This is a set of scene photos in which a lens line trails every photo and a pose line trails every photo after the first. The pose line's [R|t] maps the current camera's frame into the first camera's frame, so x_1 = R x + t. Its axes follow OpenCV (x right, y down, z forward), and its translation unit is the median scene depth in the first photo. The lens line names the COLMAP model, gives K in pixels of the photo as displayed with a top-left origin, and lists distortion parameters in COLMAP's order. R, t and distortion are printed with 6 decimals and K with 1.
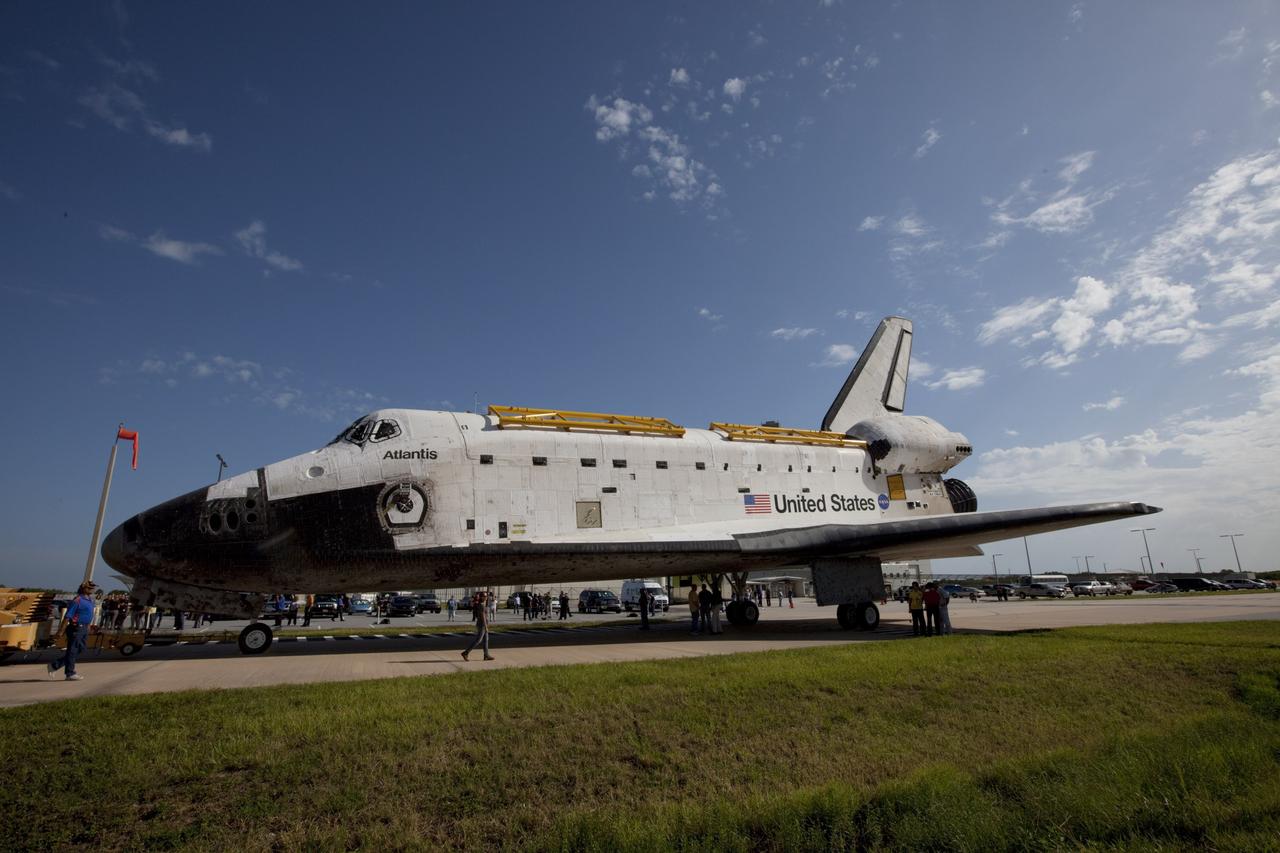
lens RADIAL K [[602.6, 0, 640.0], [0, 602.6, 426.5], [0, 0, 1]] dist [-0.073498, 0.048523]
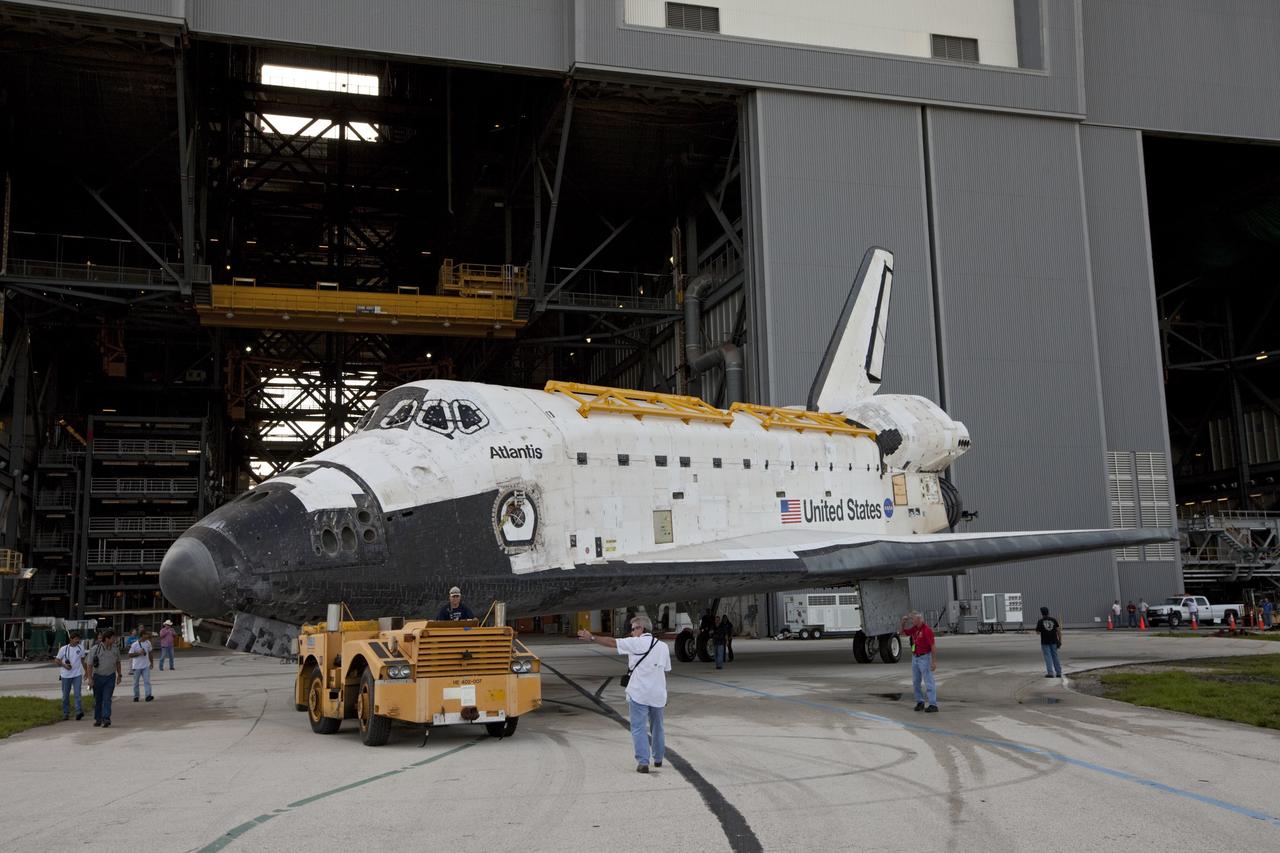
lens RADIAL K [[1206.6, 0, 667.2], [0, 1206.6, 422.1], [0, 0, 1]] dist [0.017430, 0.017024]
pose [[0.900408, 0.057439, 0.431237, -0.761858], [-0.102104, 0.991460, 0.081133, -0.119876], [-0.422894, -0.117084, 0.898583, -0.423916]]
